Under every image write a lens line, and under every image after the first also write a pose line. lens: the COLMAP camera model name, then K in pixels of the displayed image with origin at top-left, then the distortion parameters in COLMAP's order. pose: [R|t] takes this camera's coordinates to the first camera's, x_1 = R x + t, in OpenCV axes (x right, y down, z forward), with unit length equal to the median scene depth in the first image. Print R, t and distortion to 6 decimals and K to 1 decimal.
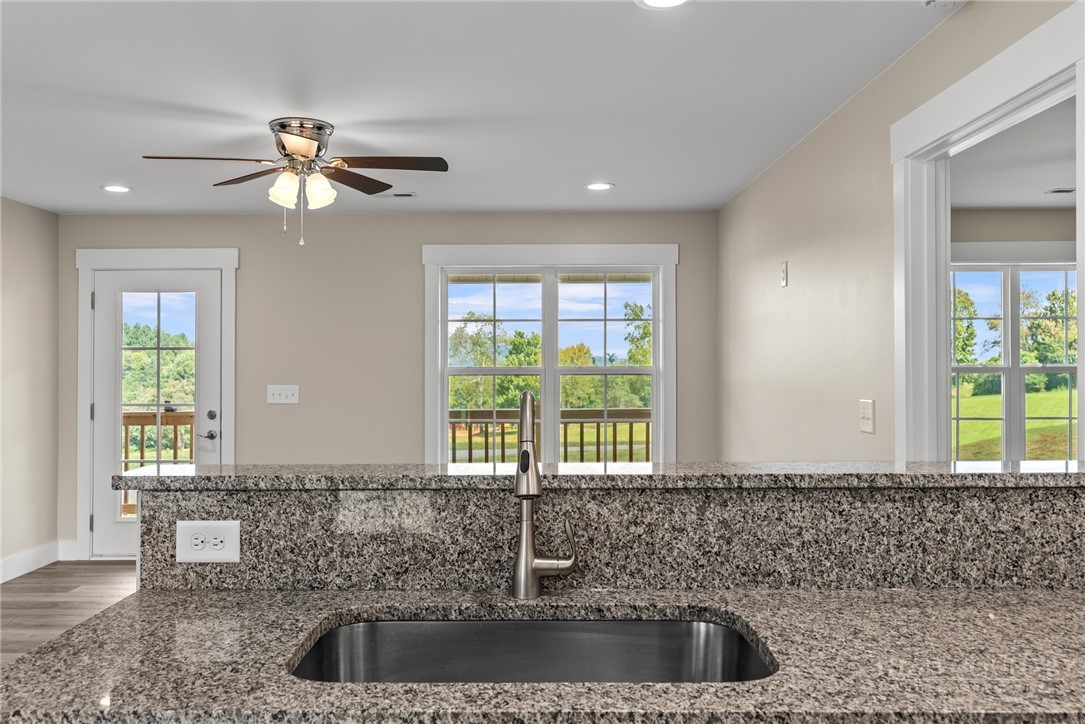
lens RADIAL K [[863.3, 0, 535.8], [0, 863.3, 356.3], [0, 0, 1]] dist [0.003393, -0.007105]
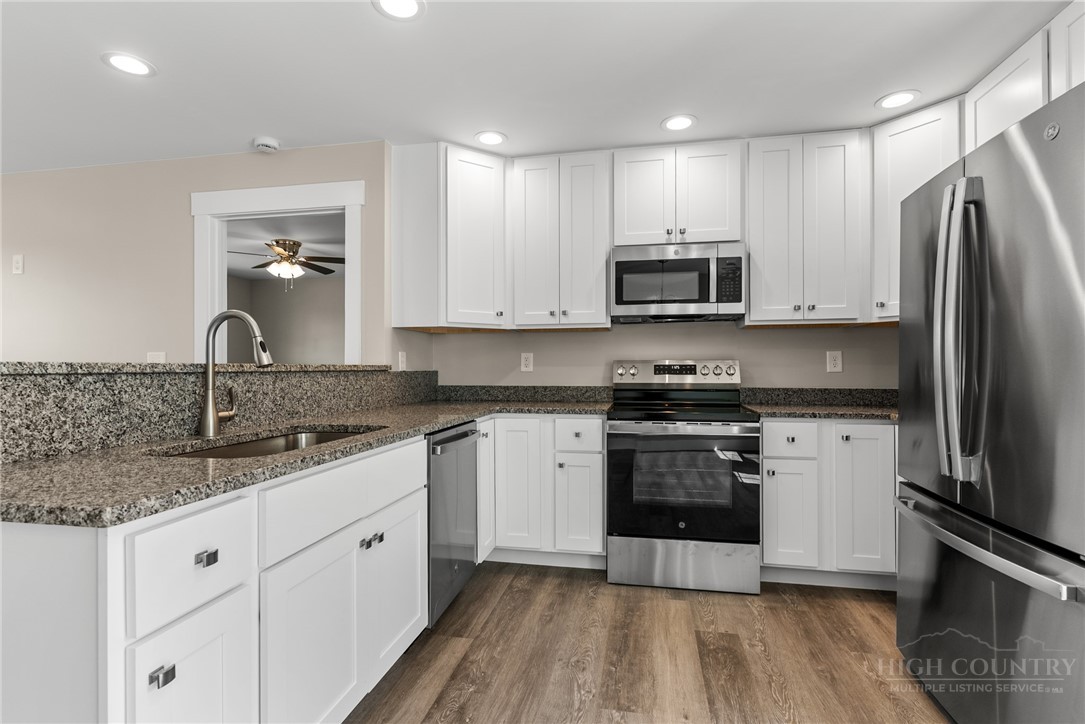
lens RADIAL K [[522.2, 0, 548.8], [0, 522.2, 367.8], [0, 0, 1]] dist [0.003240, 0.000216]
pose [[0.183997, 0.001824, 0.982925, -0.847541], [-0.010163, 0.999948, 0.000047, 0.137966], [-0.982874, -0.009998, 0.184006, 0.179610]]
